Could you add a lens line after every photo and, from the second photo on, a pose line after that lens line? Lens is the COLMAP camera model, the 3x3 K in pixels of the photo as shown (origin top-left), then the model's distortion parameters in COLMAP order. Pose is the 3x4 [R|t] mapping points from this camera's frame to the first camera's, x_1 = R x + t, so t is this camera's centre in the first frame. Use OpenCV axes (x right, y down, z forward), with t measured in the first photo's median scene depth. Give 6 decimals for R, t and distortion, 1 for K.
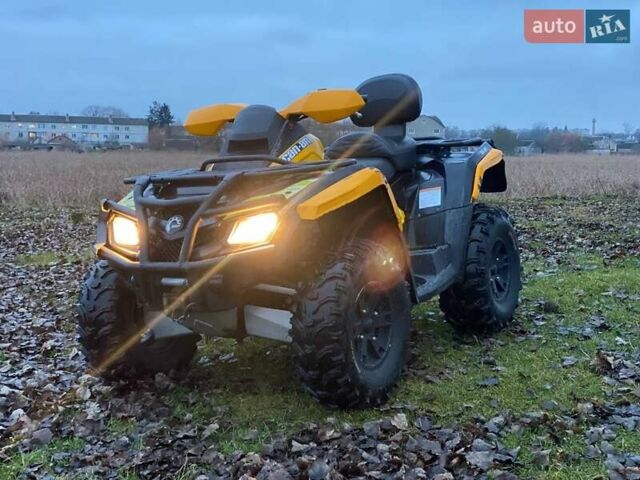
lens RADIAL K [[949.9, 0, 315.2], [0, 949.9, 210.8], [0, 0, 1]] dist [0.103809, 0.000000]
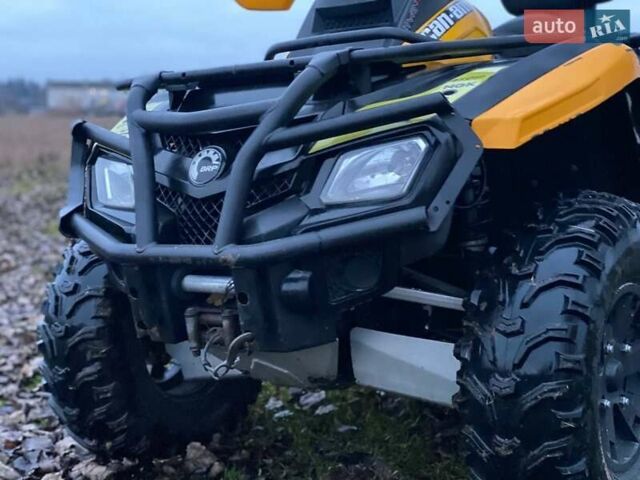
lens RADIAL K [[949.9, 0, 324.0], [0, 949.9, 242.8], [0, 0, 1]] dist [0.103809, 0.000000]
pose [[0.997842, -0.006519, -0.065340, -0.052544], [0.011186, 0.997391, 0.071316, 0.017611], [0.064705, -0.071893, 0.995311, 0.471454]]
